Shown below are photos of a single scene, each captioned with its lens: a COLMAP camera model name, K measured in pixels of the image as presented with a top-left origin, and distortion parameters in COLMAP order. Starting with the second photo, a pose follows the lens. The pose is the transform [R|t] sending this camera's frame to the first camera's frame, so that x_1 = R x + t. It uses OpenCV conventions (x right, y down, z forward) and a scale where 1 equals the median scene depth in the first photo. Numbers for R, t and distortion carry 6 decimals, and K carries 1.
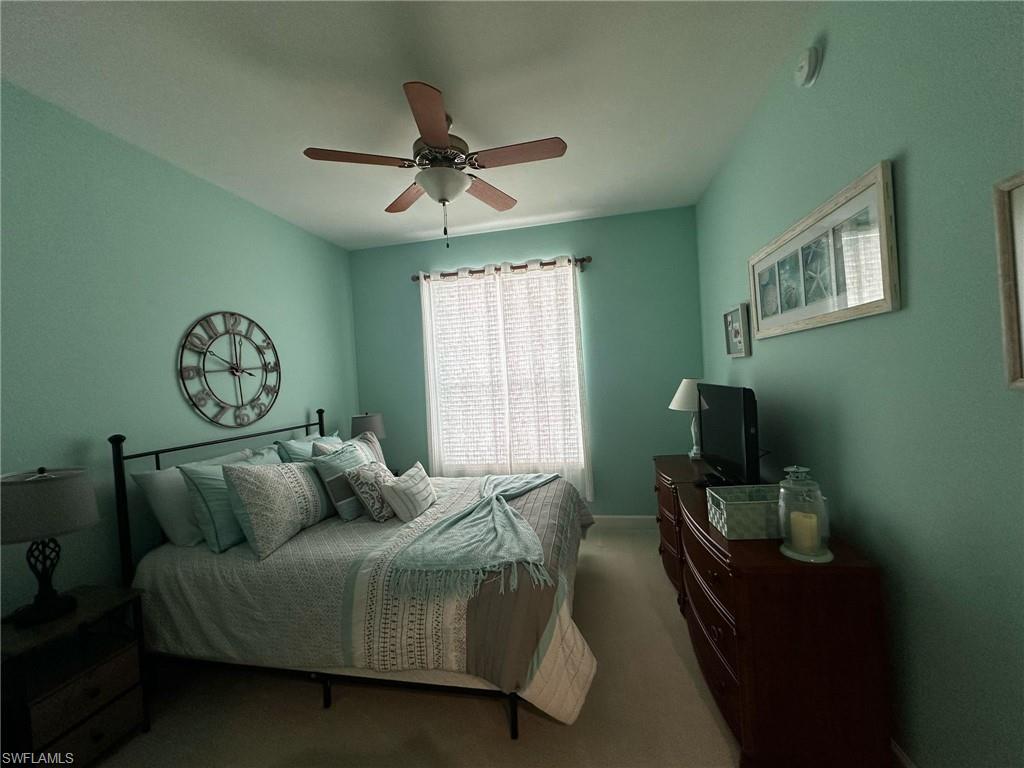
lens RADIAL K [[407.0, 0, 513.5], [0, 407.0, 383.6], [0, 0, 1]] dist [-0.004395, 0.000755]
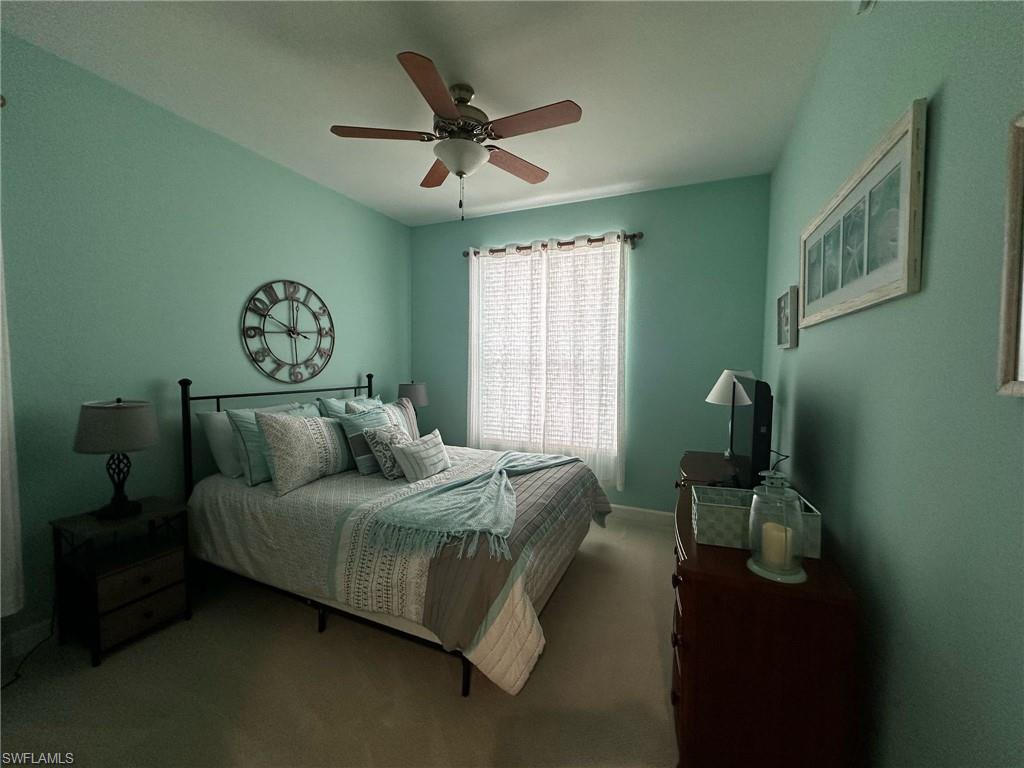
lens RADIAL K [[407.0, 0, 514.4], [0, 407.0, 384.2], [0, 0, 1]] dist [-0.004395, 0.000755]
pose [[0.974334, 0.080463, -0.210234, 0.212886], [-0.070730, 0.996064, 0.053425, 0.007203], [0.213705, -0.037184, 0.976190, 0.026571]]
